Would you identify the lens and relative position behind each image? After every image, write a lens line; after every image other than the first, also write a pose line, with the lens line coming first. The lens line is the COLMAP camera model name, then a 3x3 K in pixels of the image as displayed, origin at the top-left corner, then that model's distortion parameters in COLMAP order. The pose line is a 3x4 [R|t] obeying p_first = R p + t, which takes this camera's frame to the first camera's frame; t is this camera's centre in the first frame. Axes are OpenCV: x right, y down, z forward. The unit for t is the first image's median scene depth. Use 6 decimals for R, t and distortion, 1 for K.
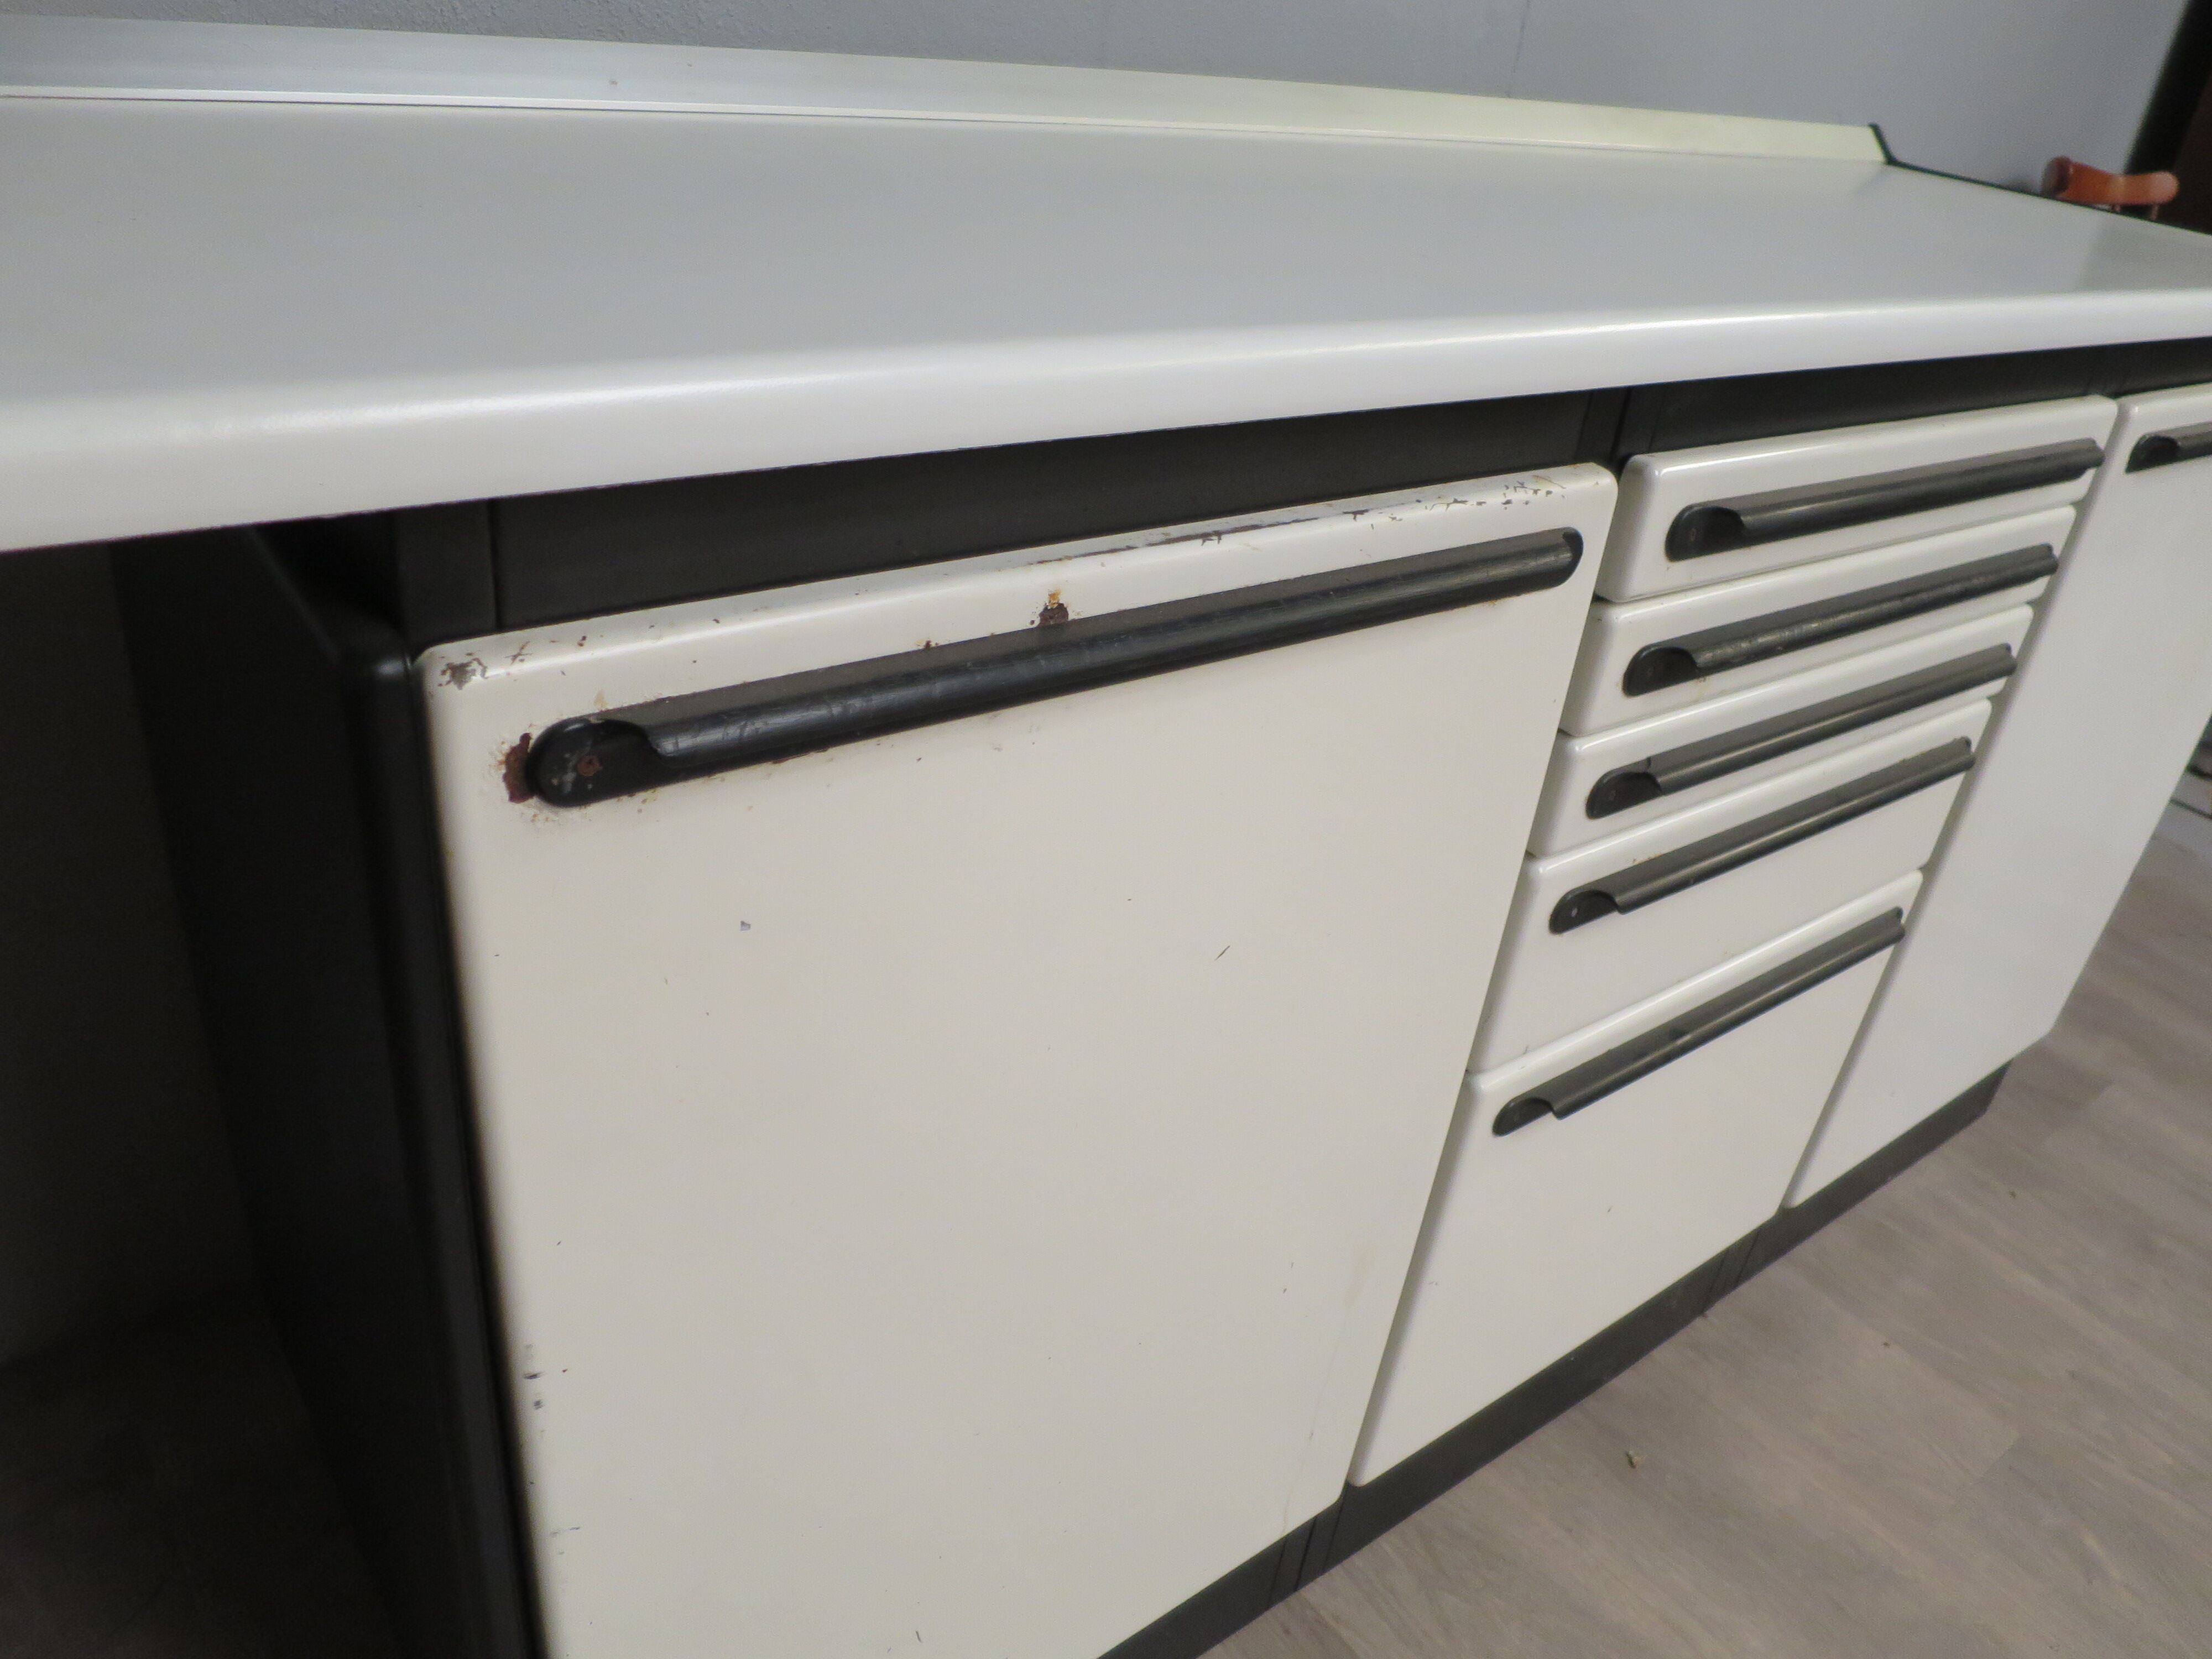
lens RADIAL K [[1597.1, 0, 1108.1], [0, 1597.1, 835.2], [0, 0, 1]] dist [-0.045299, 0.009607]
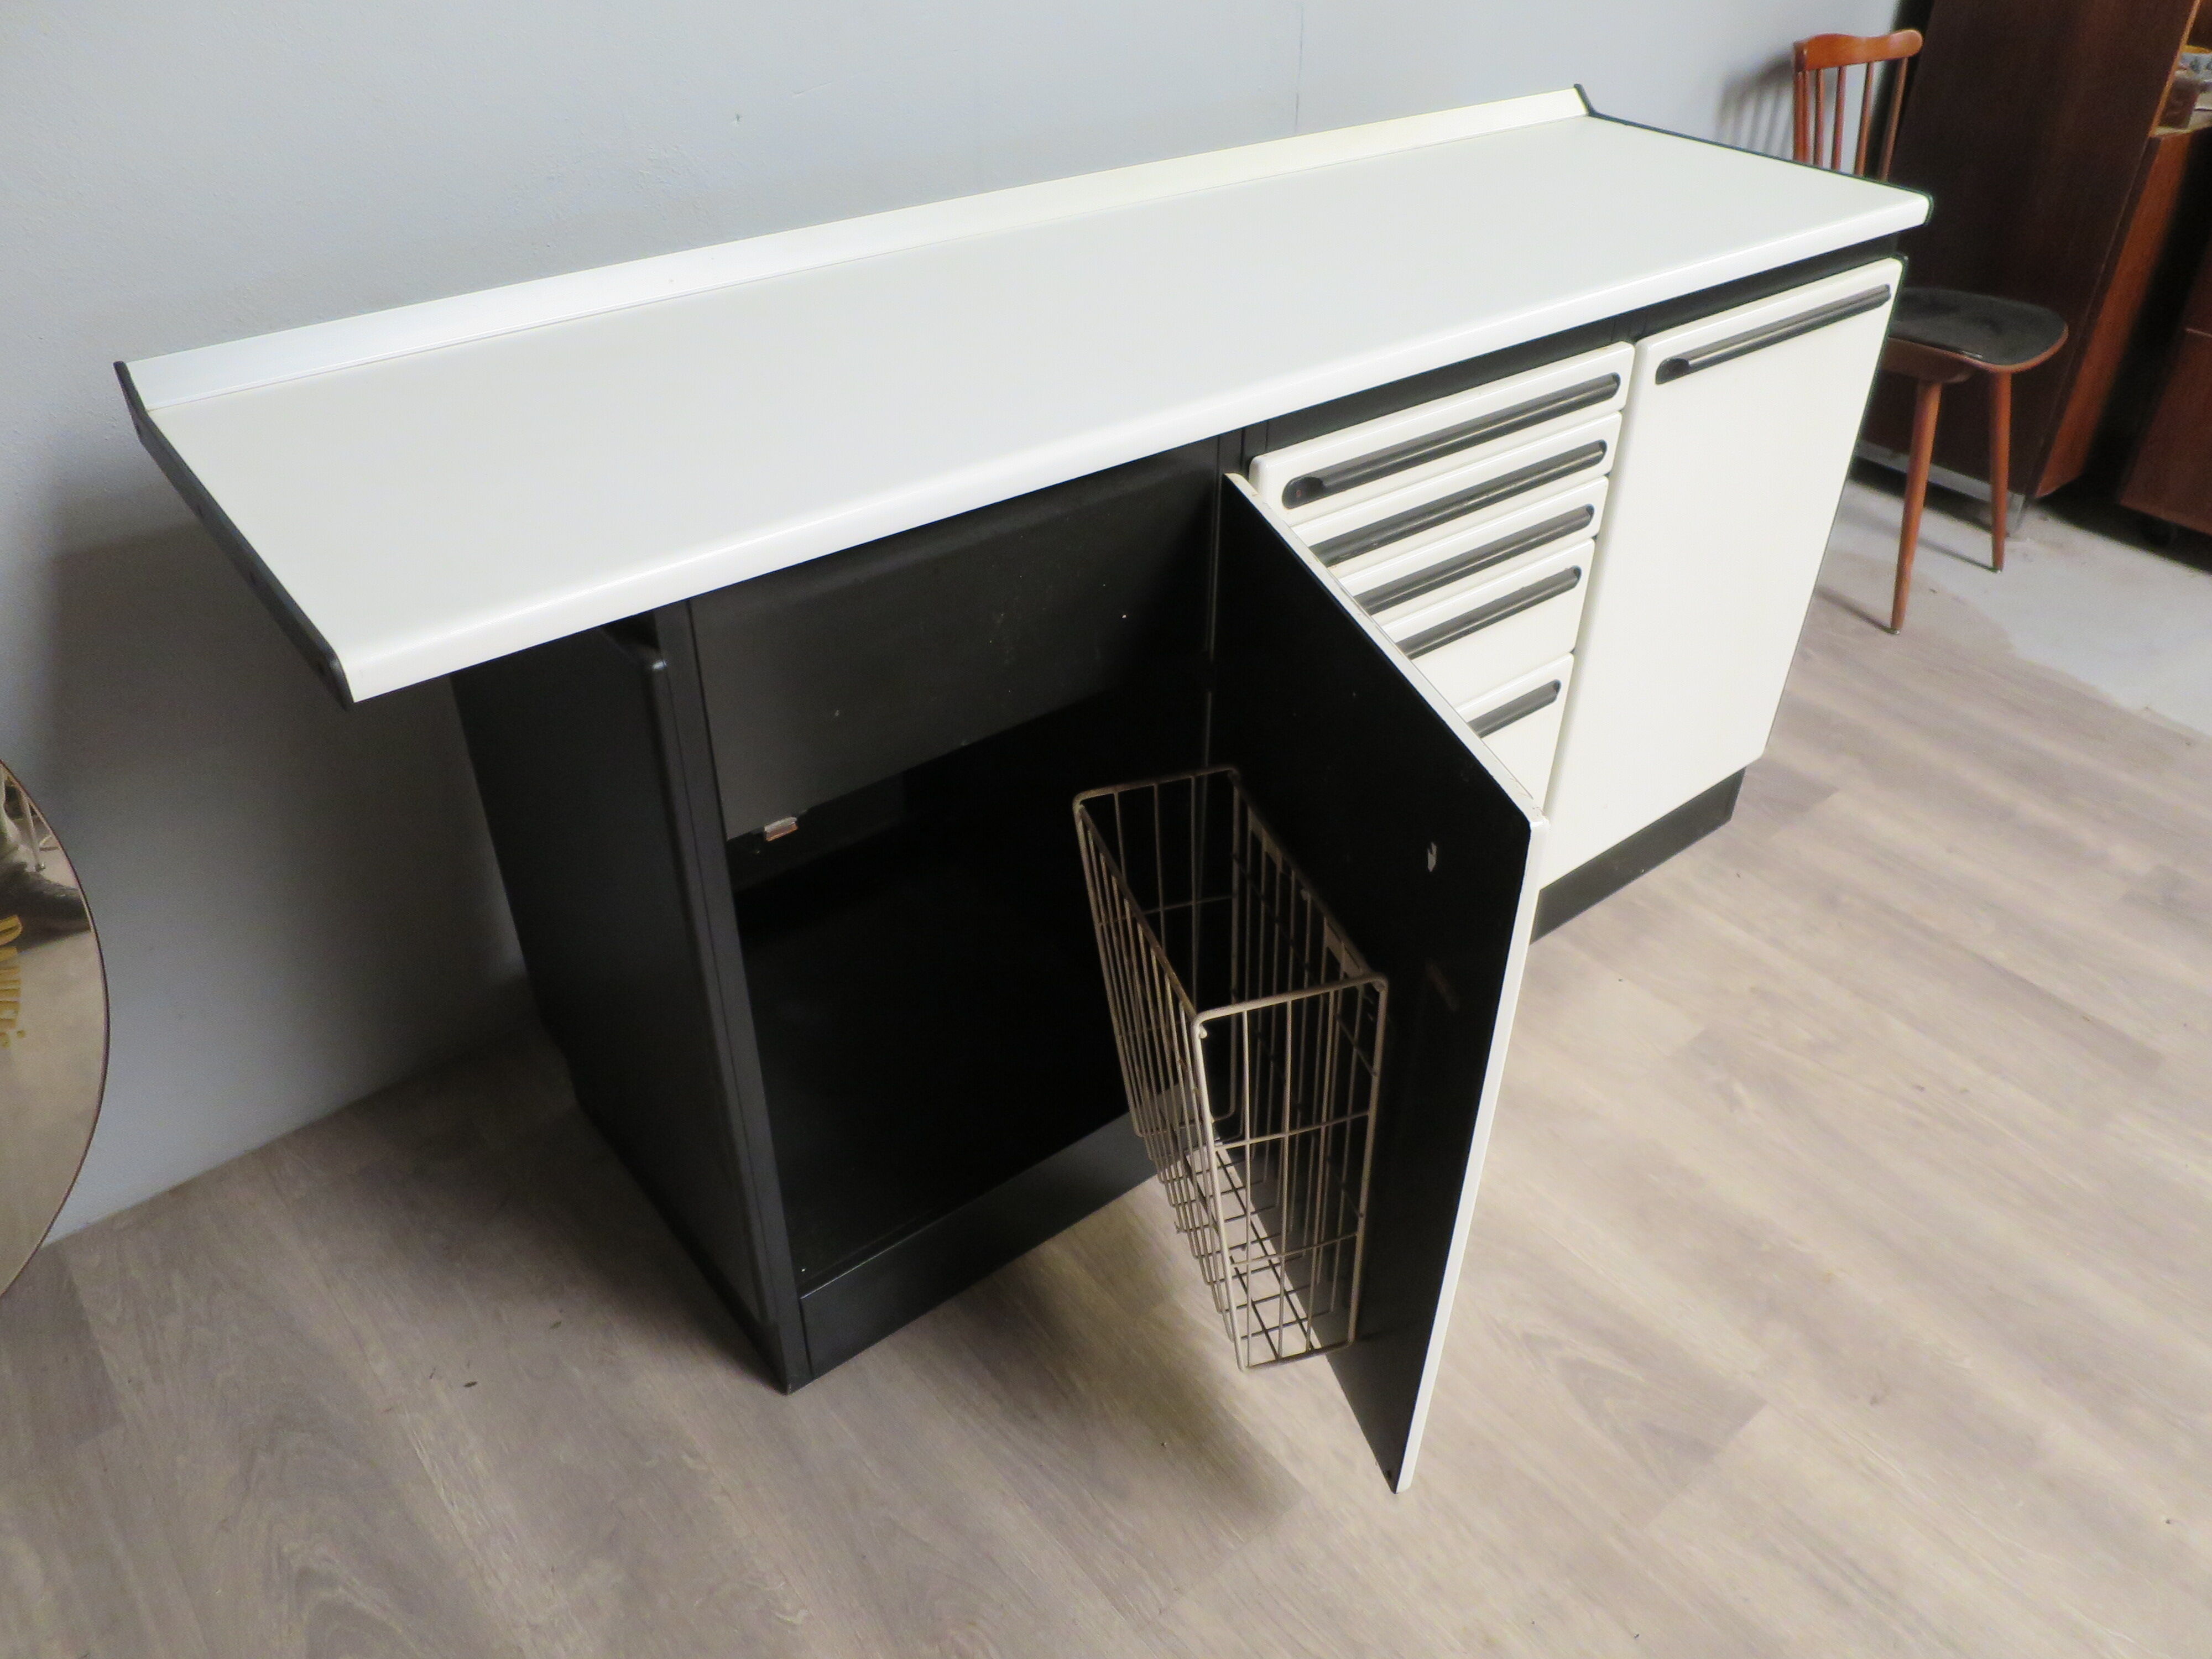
lens RADIAL K [[1597.1, 0, 1108.1], [0, 1597.1, 835.2], [0, 0, 1]] dist [-0.045299, 0.009607]
pose [[0.994255, -0.098380, -0.042173, 0.146098], [0.102308, 0.989279, 0.104209, -0.011644], [0.031469, -0.107925, 0.993661, -0.647969]]
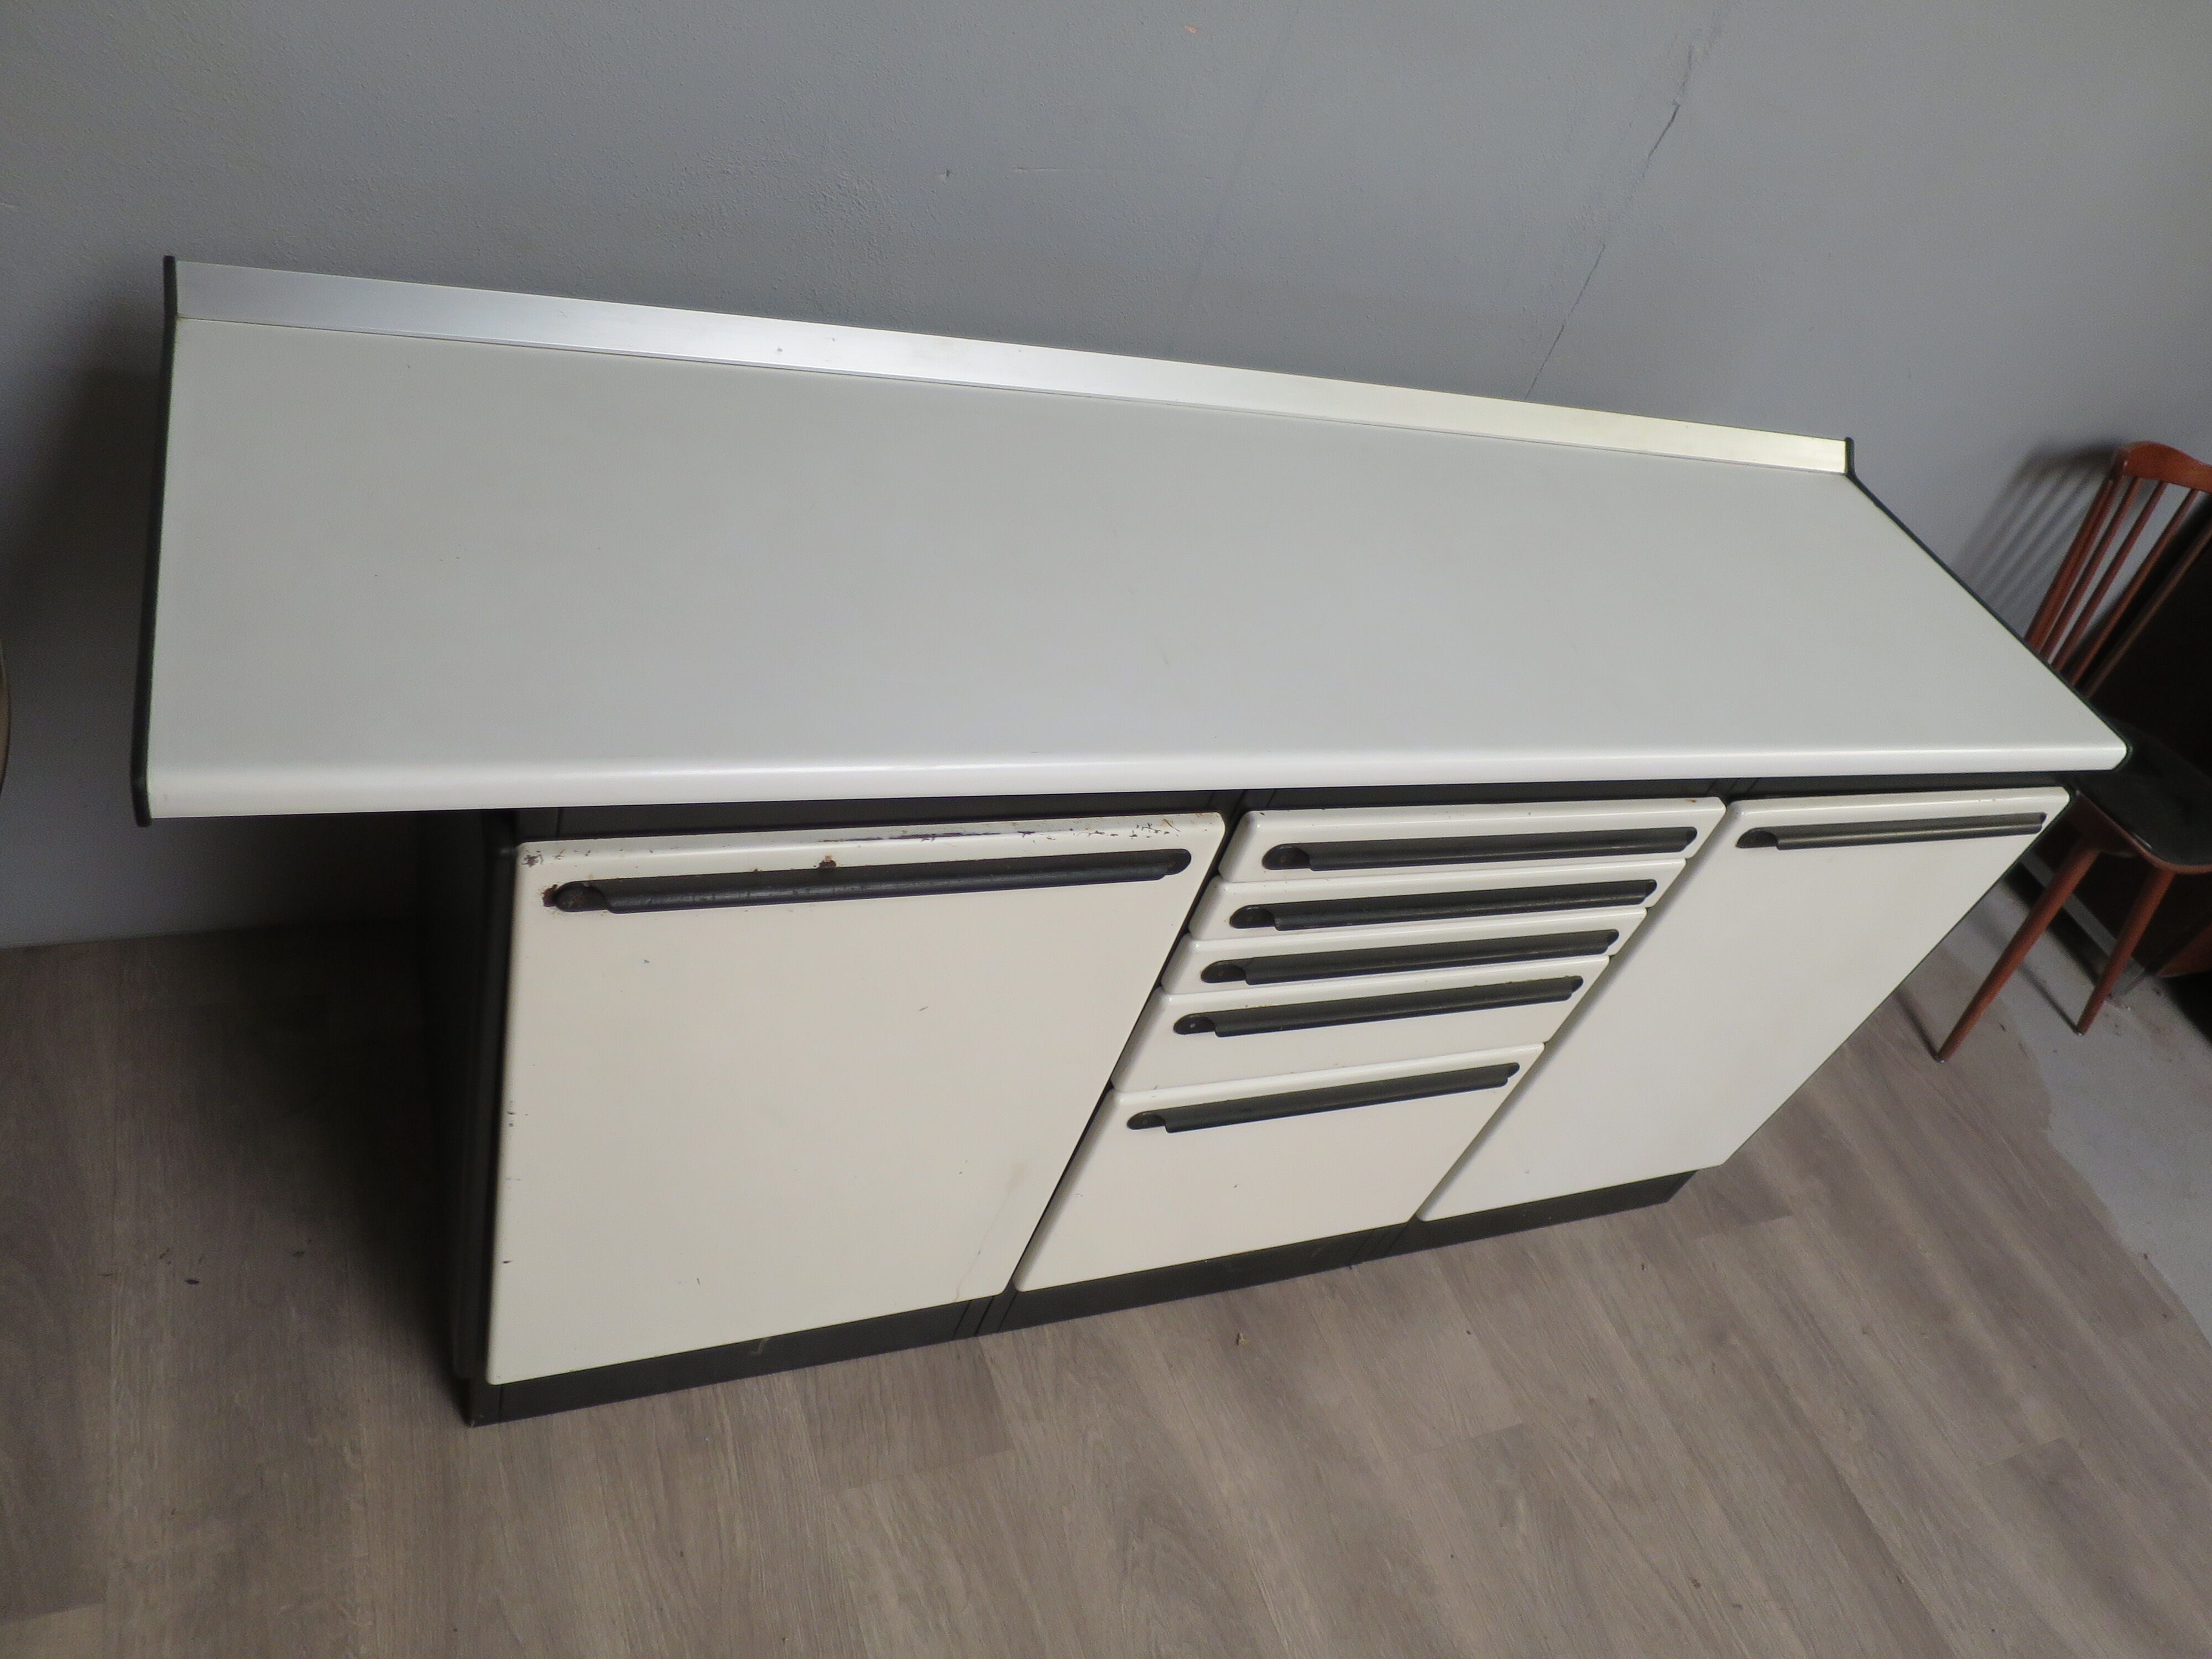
lens RADIAL K [[1594.6, 0, 1105.2], [0, 1594.6, 837.2], [0, 0, 1]] dist [-0.039431, 0.005155]
pose [[0.942846, 0.320570, -0.090977, 0.257291], [-0.300736, 0.936172, 0.182044, -0.350929], [0.143528, -0.144280, 0.979073, -0.508777]]
